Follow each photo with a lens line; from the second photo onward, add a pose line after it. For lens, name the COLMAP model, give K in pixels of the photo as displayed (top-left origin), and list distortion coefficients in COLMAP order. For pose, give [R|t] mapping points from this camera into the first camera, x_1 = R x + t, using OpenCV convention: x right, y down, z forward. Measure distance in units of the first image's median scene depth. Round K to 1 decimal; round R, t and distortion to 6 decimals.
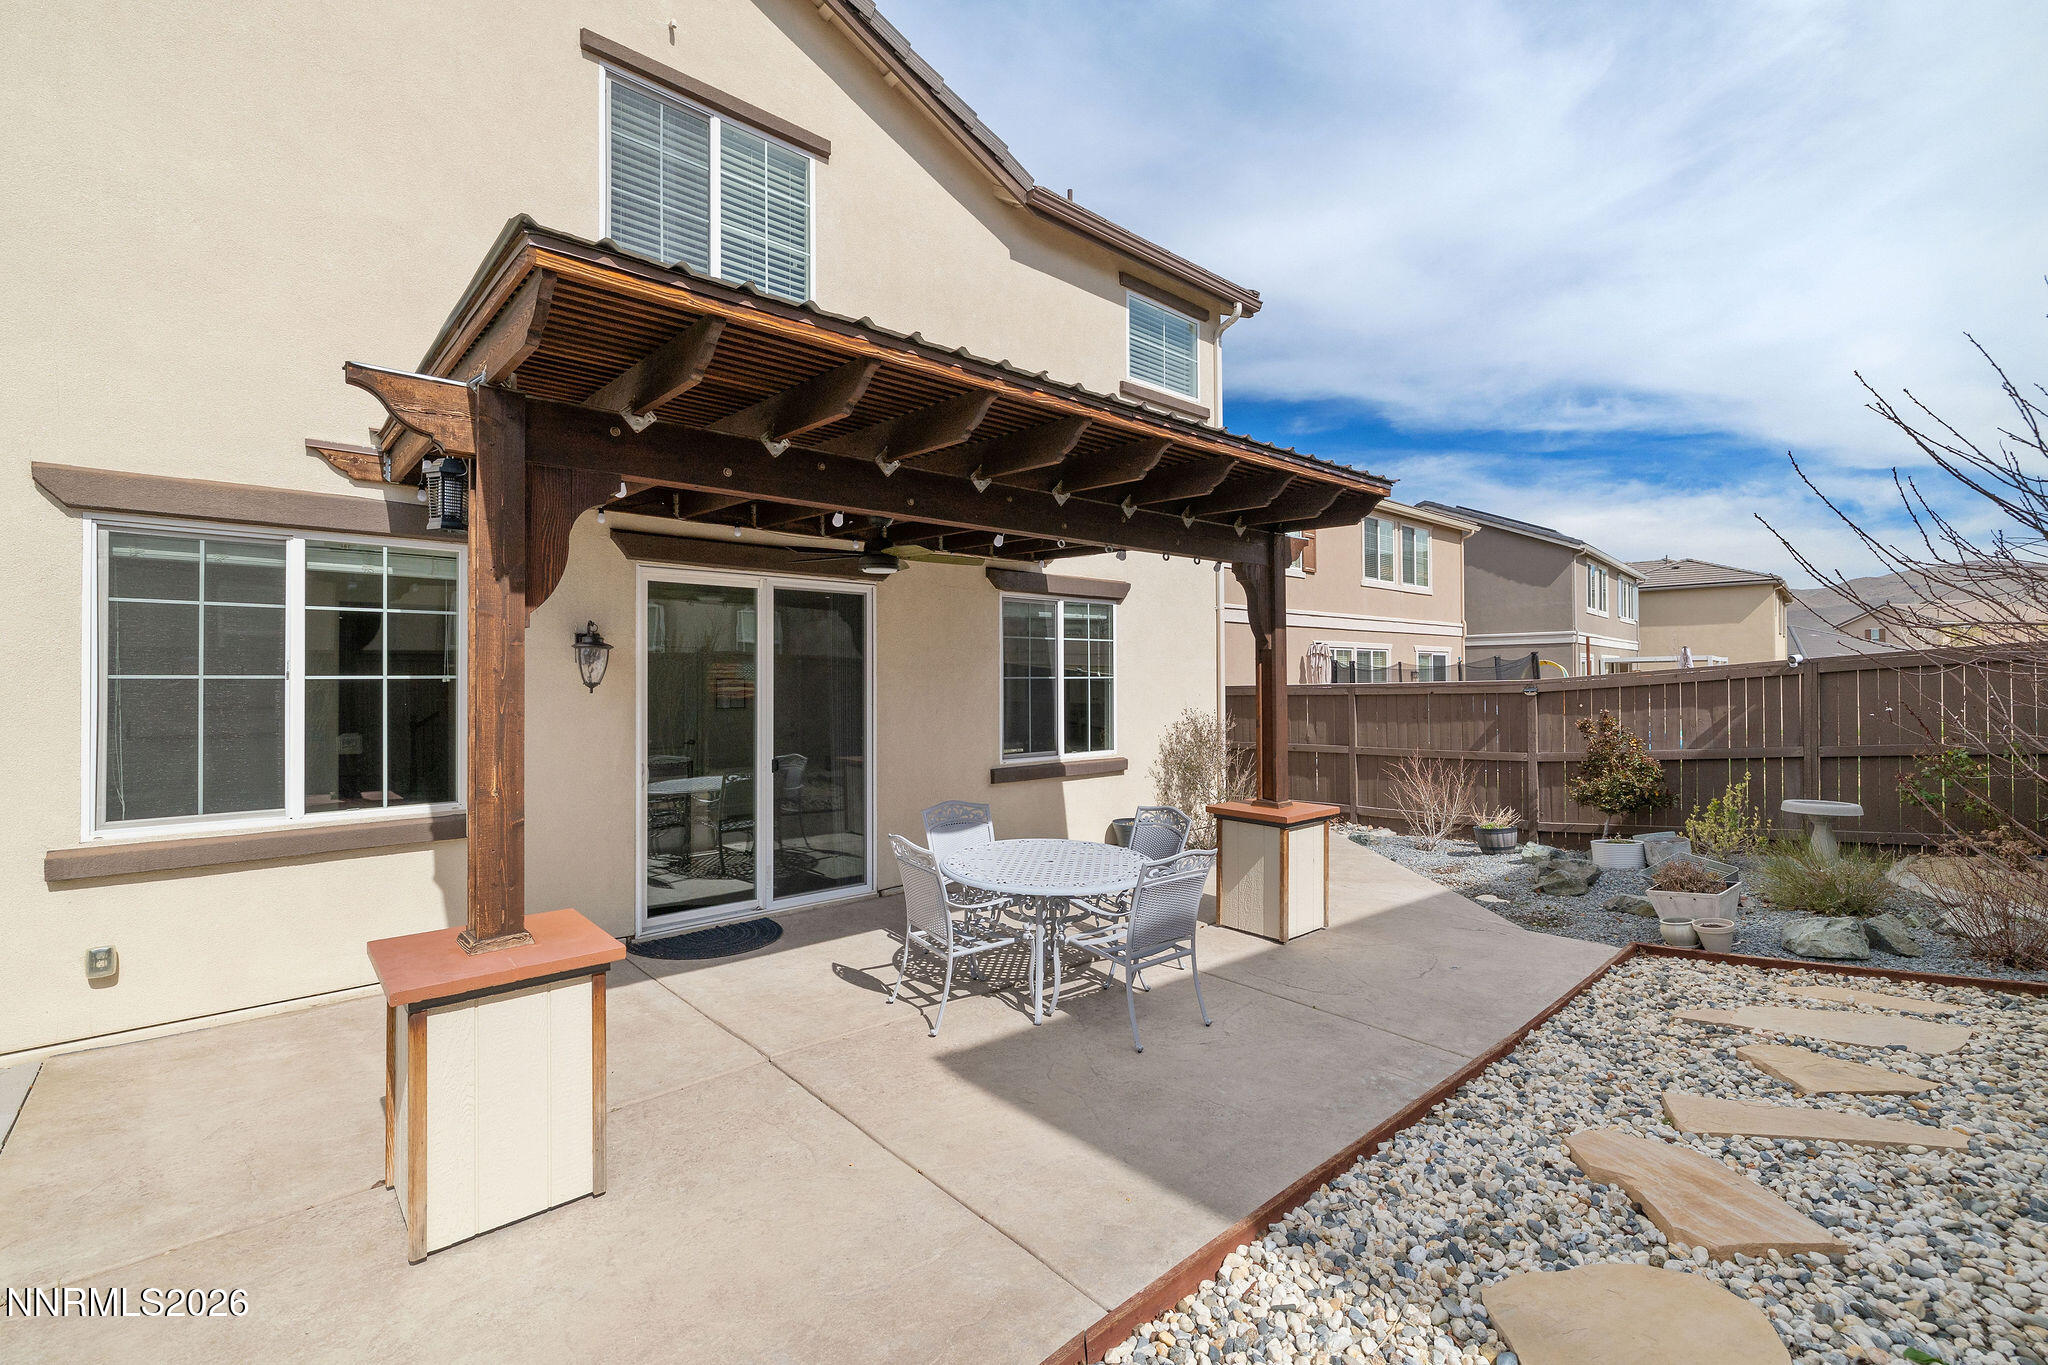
lens RADIAL K [[888.4, 0, 1027.7], [0, 888.4, 667.8], [0, 0, 1]] dist [-0.000457, 0.000402]
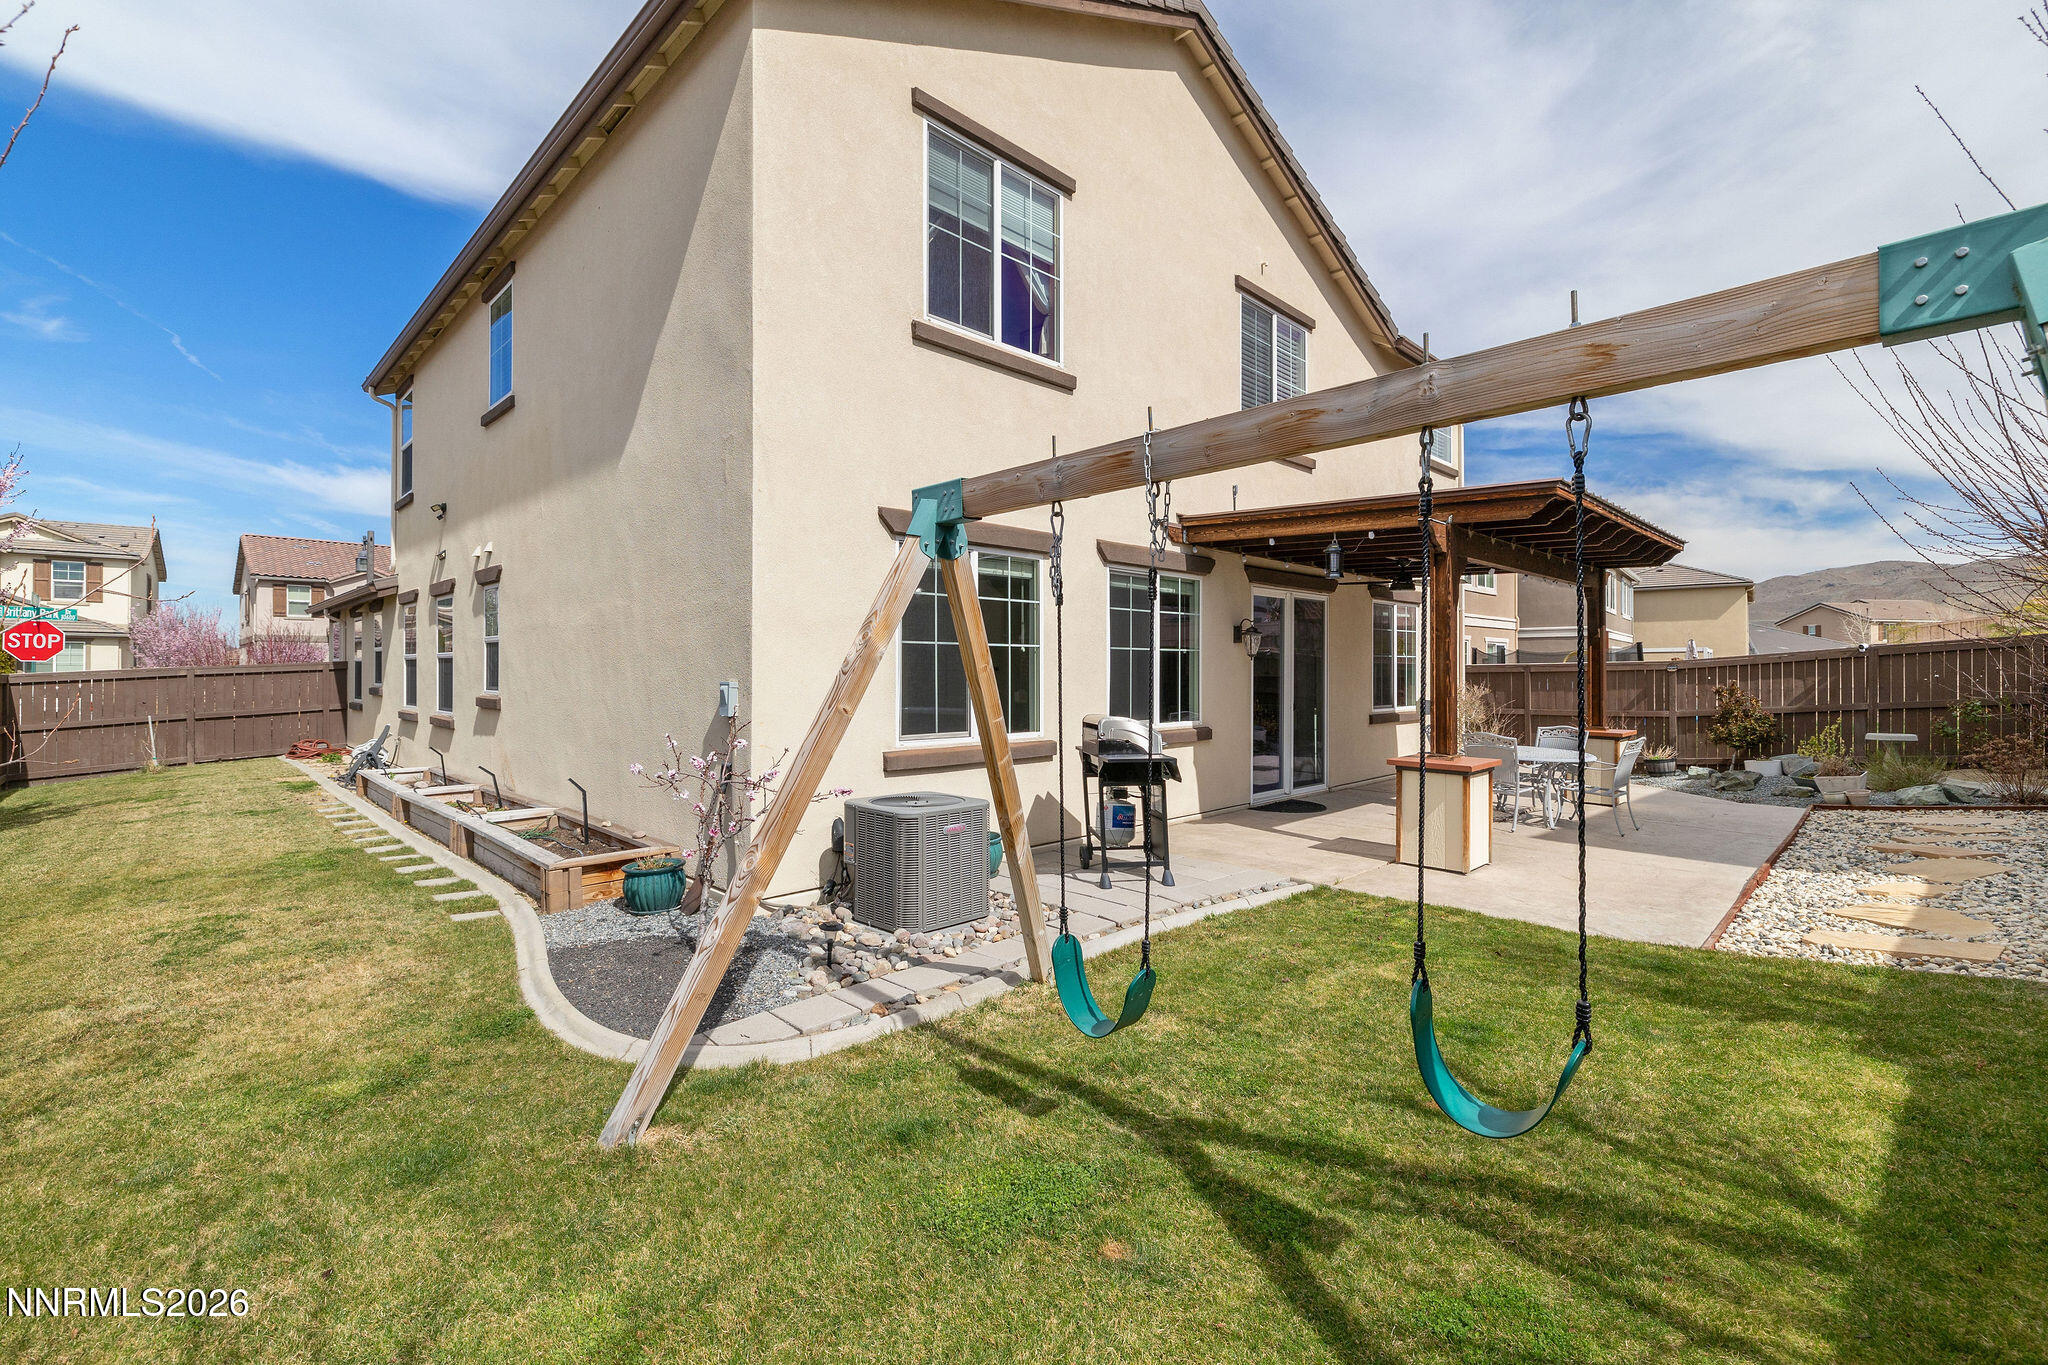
lens RADIAL K [[888.4, 0, 1031.4], [0, 888.4, 666.6], [0, 0, 1]] dist [-0.000457, 0.000402]
pose [[0.998981, 0.005028, 0.044844, -0.649523], [-0.005515, 0.999927, 0.010739, 0.016285], [-0.044787, -0.010975, 0.998936, -0.475740]]
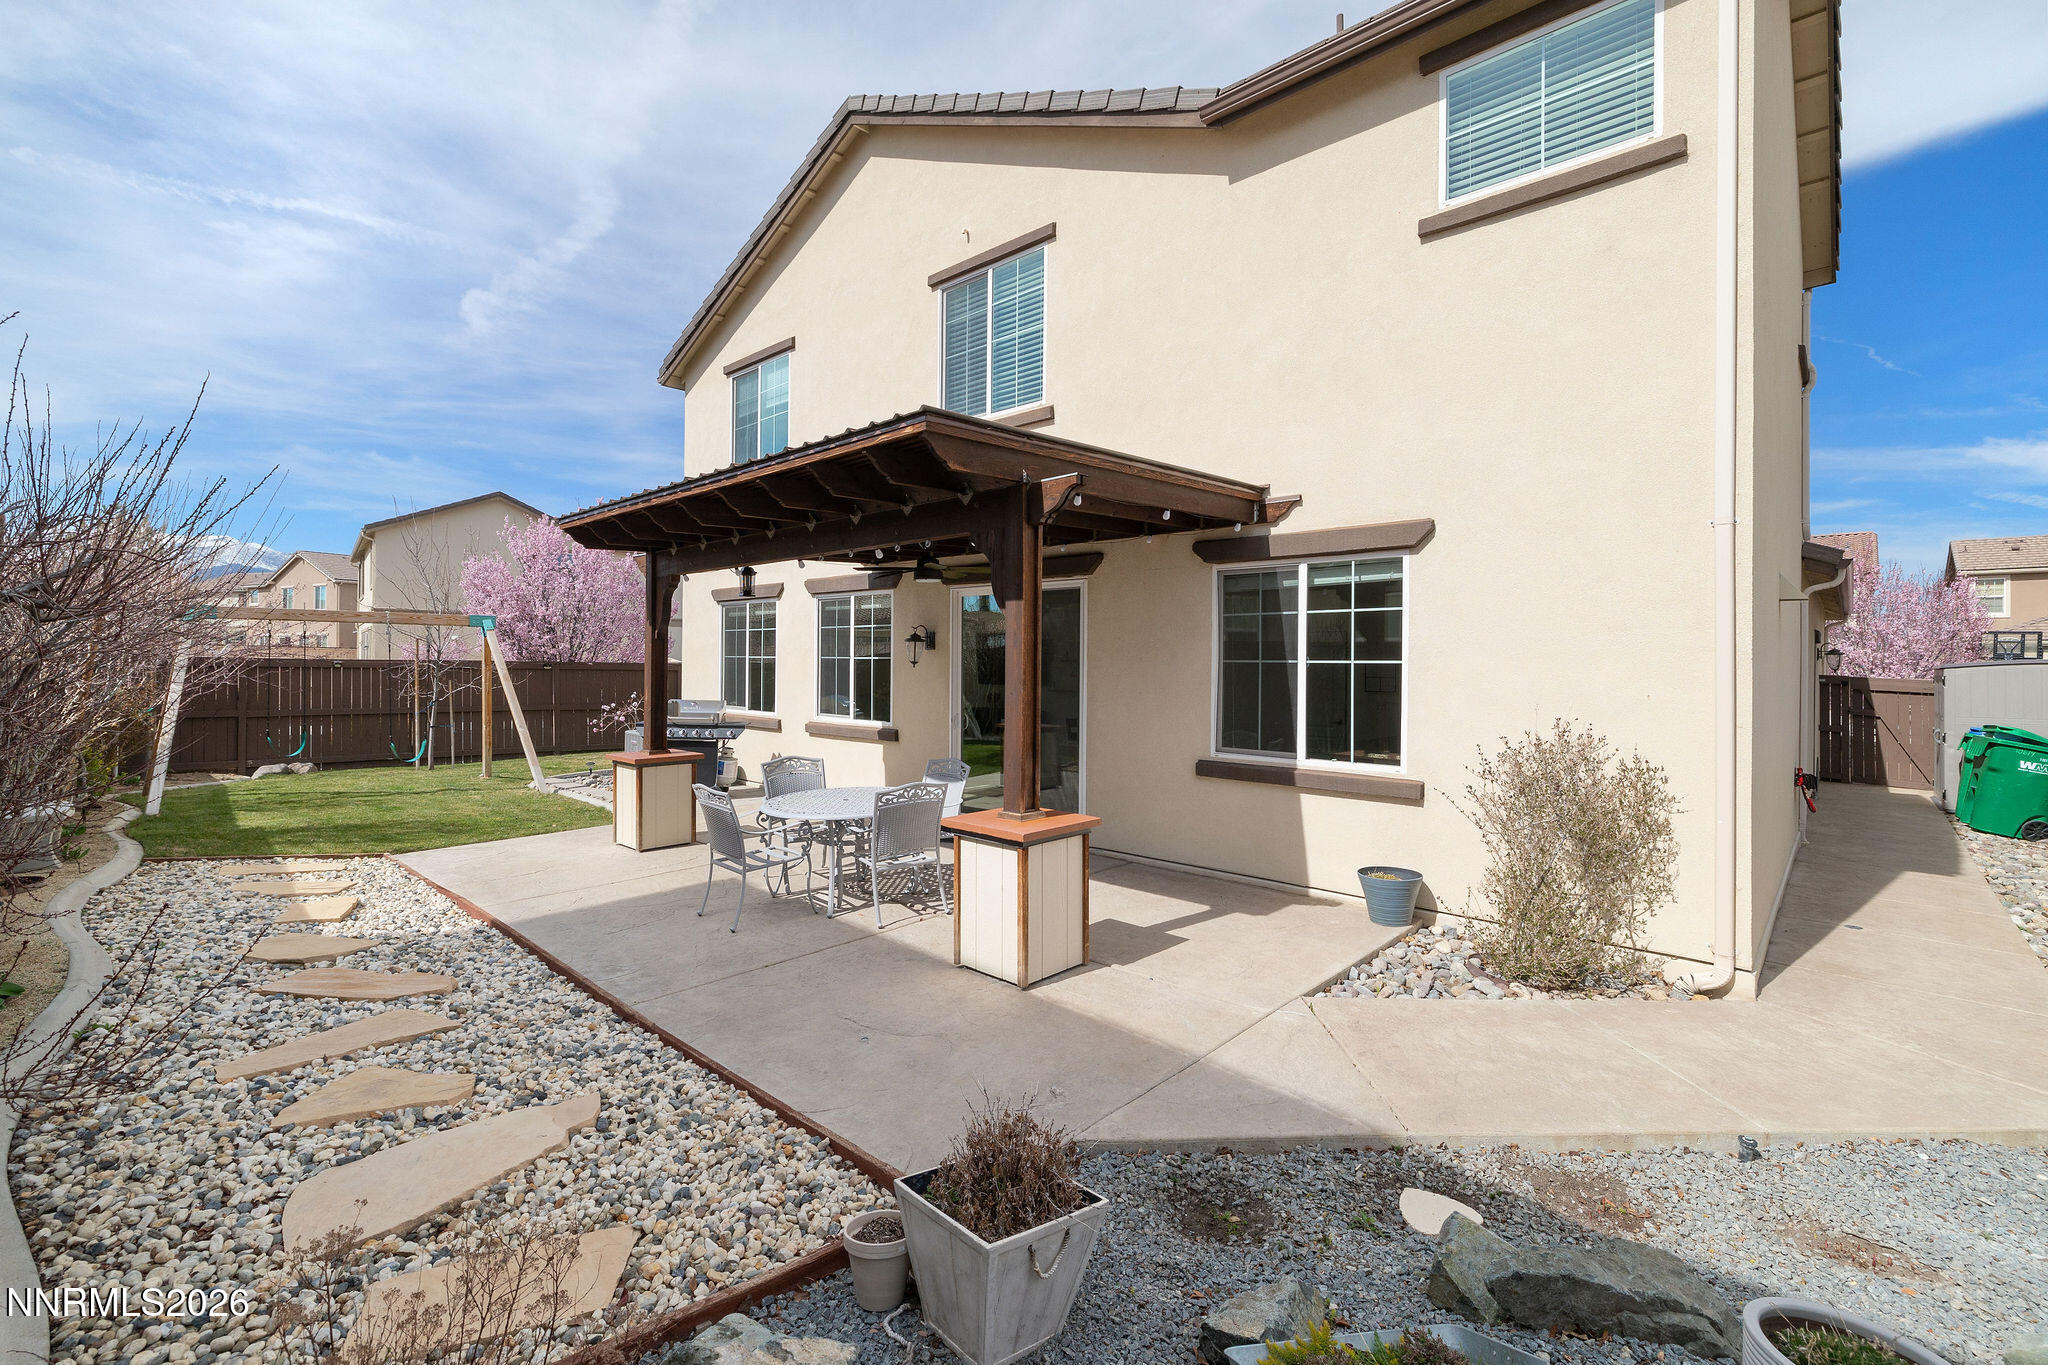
lens RADIAL K [[888.4, 0, 1022.0], [0, 888.4, 662.6], [0, 0, 1]] dist [-0.000457, 0.000402]
pose [[0.078112, 0.001676, -0.996943, 0.808955], [-0.000844, 0.999998, 0.001615, 0.010670], [0.996944, 0.000715, 0.078113, 0.698175]]
